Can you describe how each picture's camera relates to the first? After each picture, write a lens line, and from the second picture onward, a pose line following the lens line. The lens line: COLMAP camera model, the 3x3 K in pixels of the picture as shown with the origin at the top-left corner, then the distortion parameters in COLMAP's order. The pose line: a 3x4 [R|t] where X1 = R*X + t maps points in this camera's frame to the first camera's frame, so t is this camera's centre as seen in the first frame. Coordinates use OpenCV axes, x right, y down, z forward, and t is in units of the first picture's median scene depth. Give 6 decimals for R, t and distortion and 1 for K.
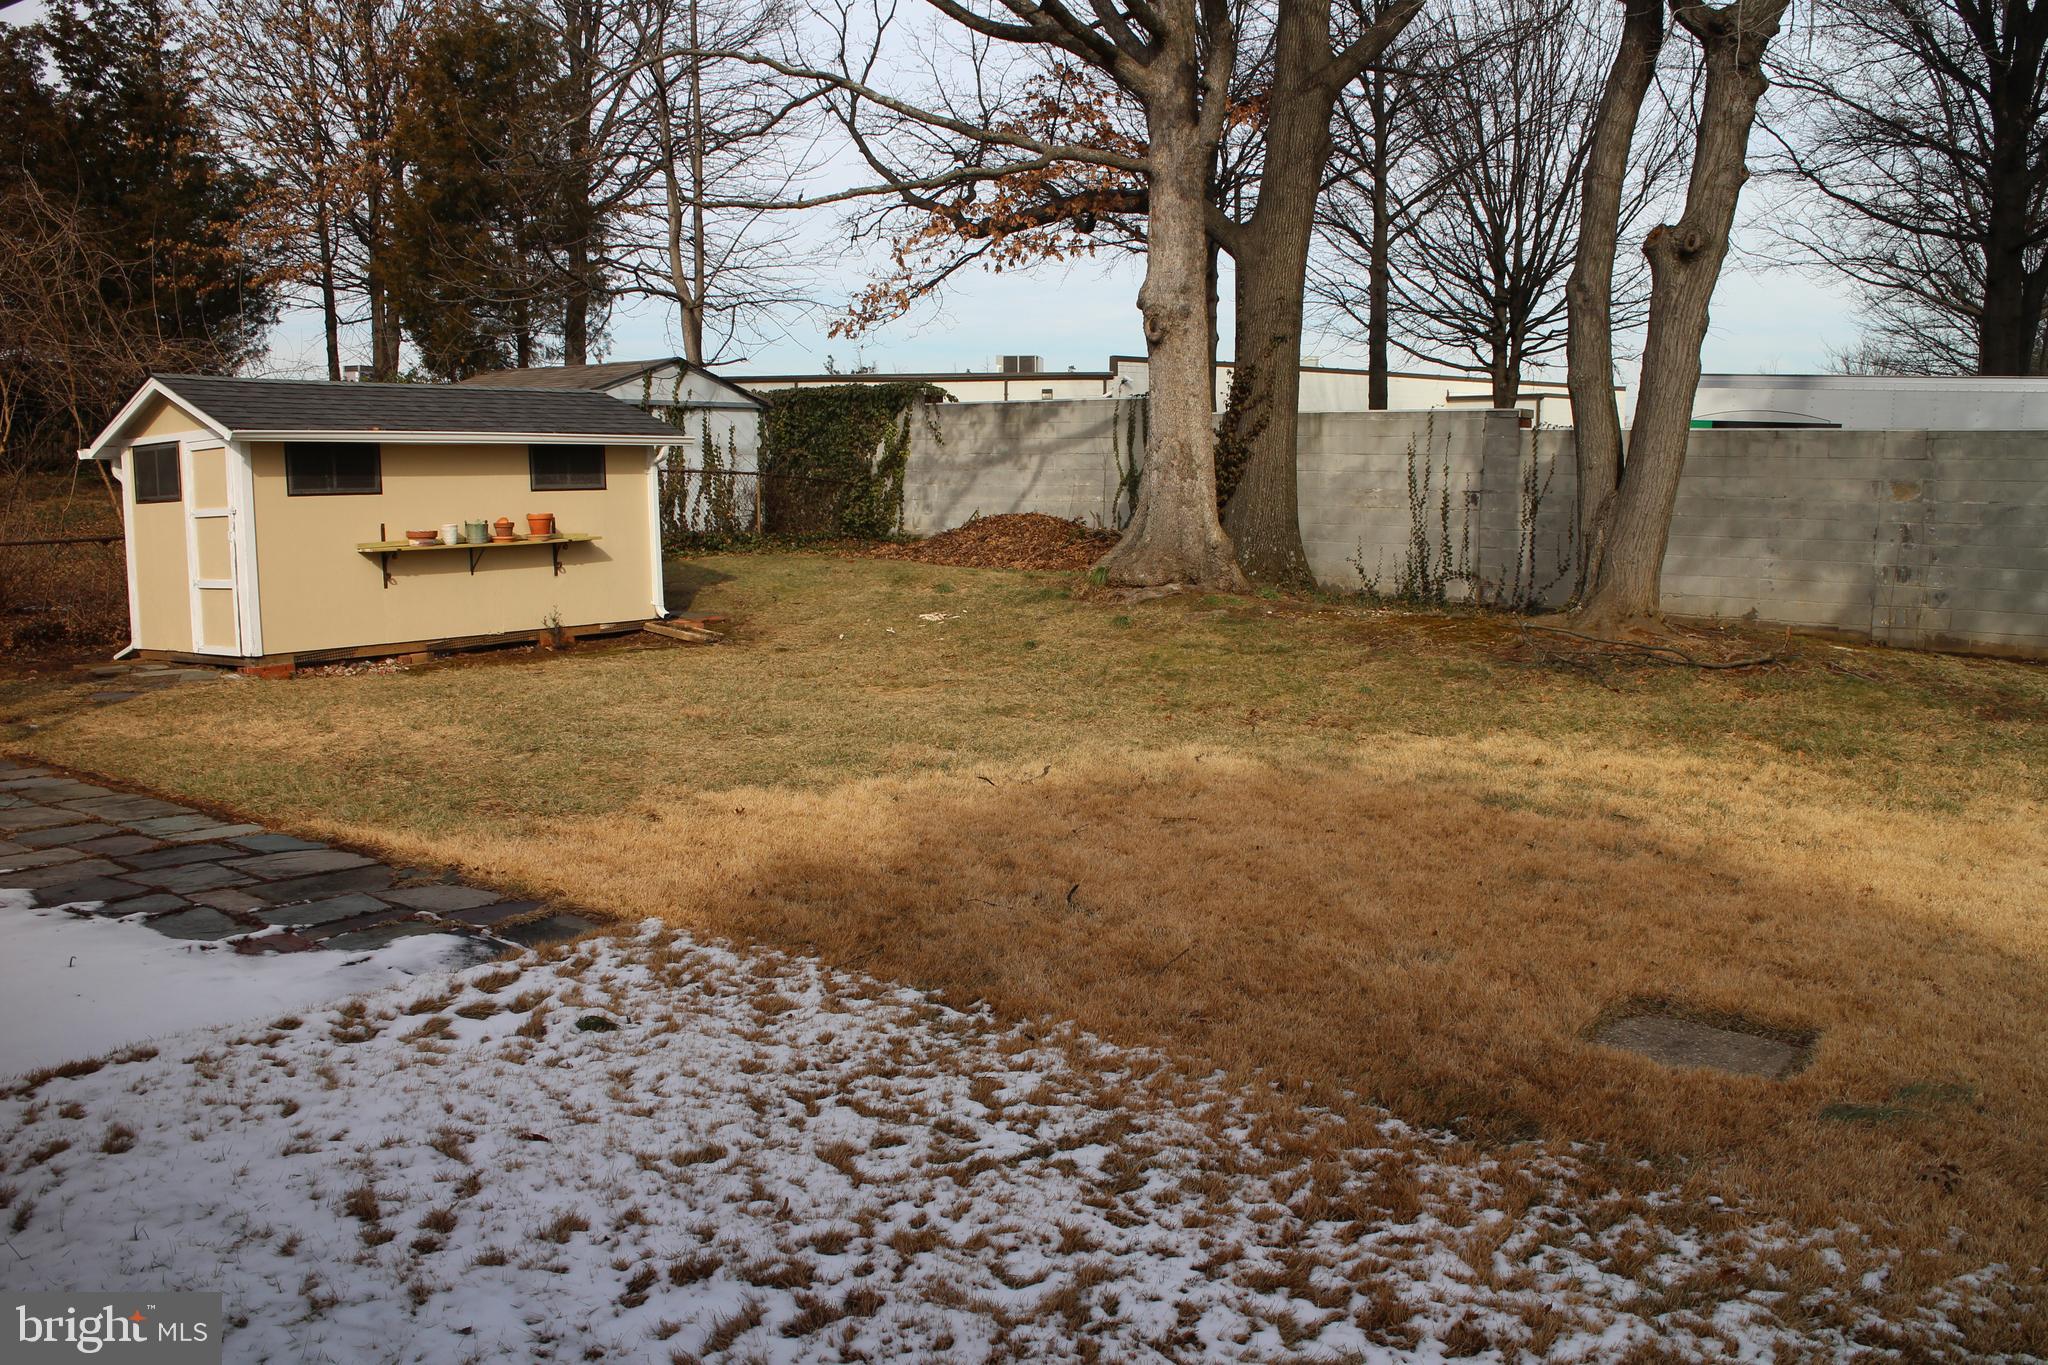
lens RADIAL K [[1679.3, 0, 1047.8], [0, 1679.3, 644.6], [0, 0, 1]] dist [-0.170480, 0.131018]
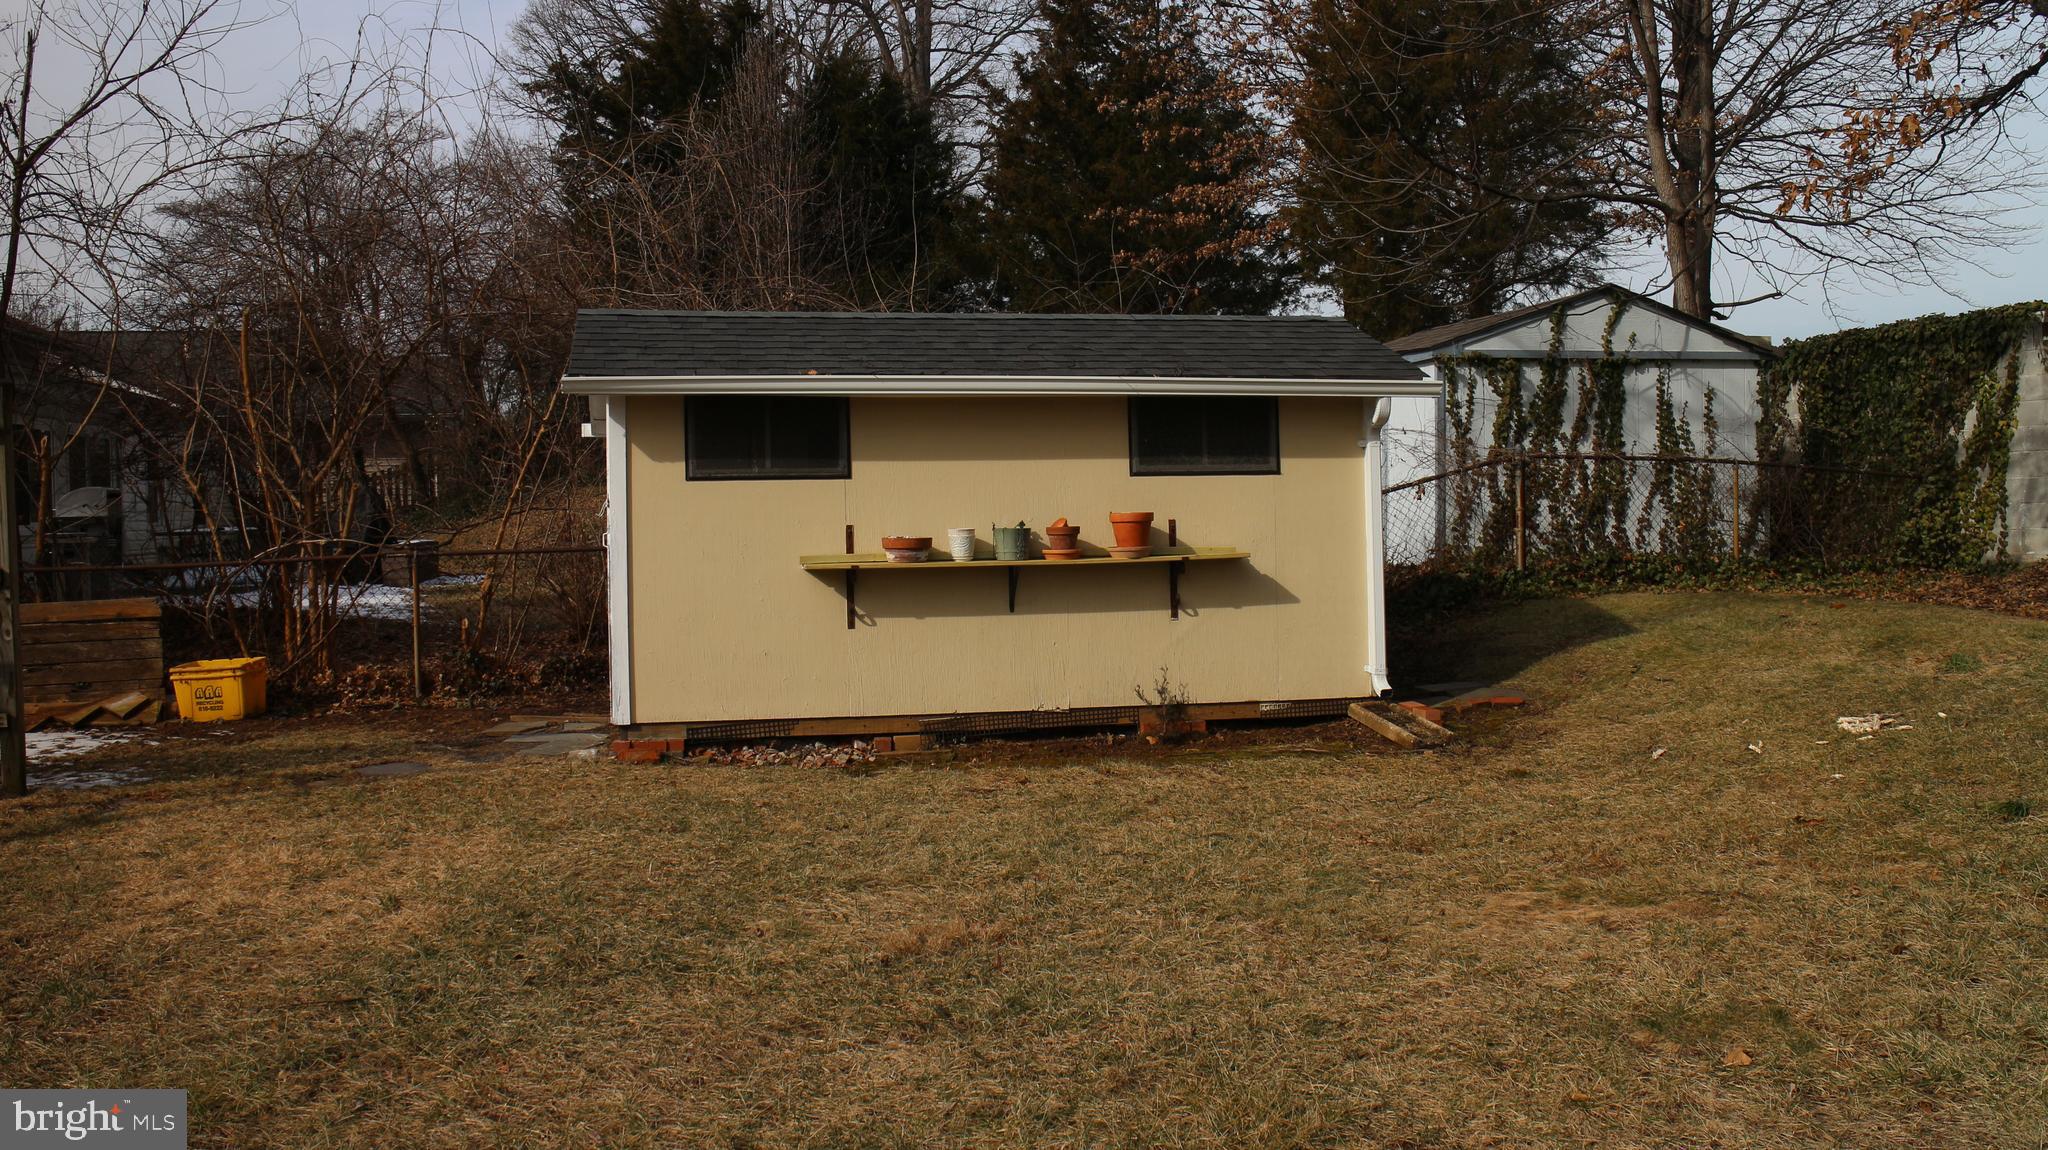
lens RADIAL K [[1821.4, 0, 1024.7], [0, 1821.4, 496.4], [0, 0, 1]] dist [-0.126121, -0.001837]
pose [[0.748777, -0.015432, -0.662642, 0.094116], [-0.054966, 0.994840, -0.085279, -0.025670], [0.660539, 0.100278, 0.744065, 0.463431]]
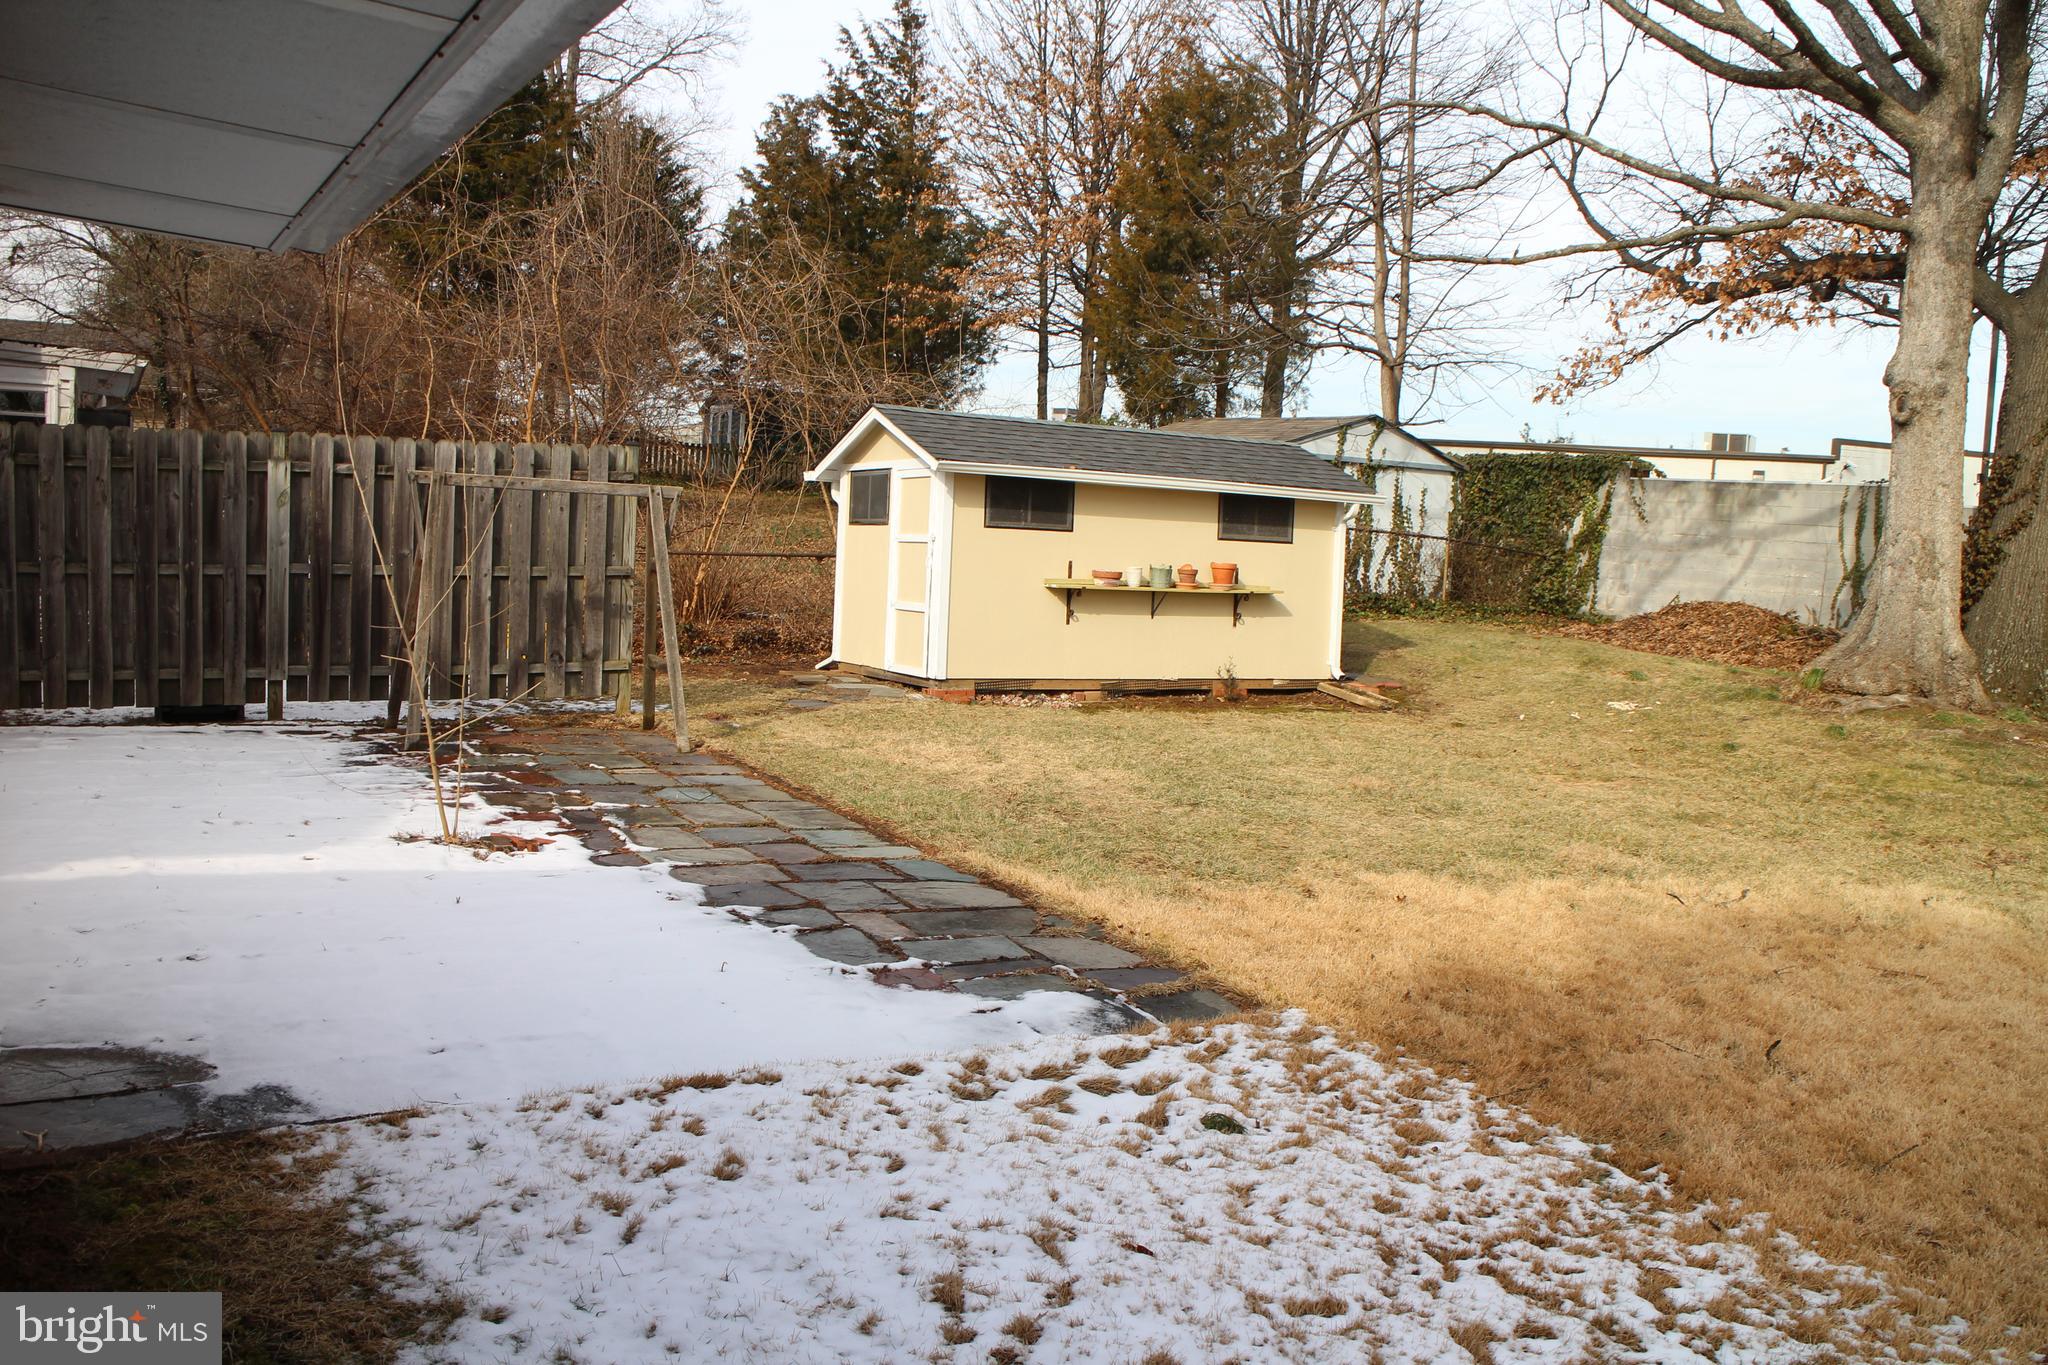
lens RADIAL K [[1672.7, 0, 1030.6], [0, 1672.7, 673.1], [0, 0, 1]] dist [-0.163570, 0.119001]
pose [[0.913726, 0.092073, -0.395763, -0.010557], [-0.099510, 0.995035, 0.001745, -0.003499], [0.393958, 0.037788, 0.918351, 0.035284]]
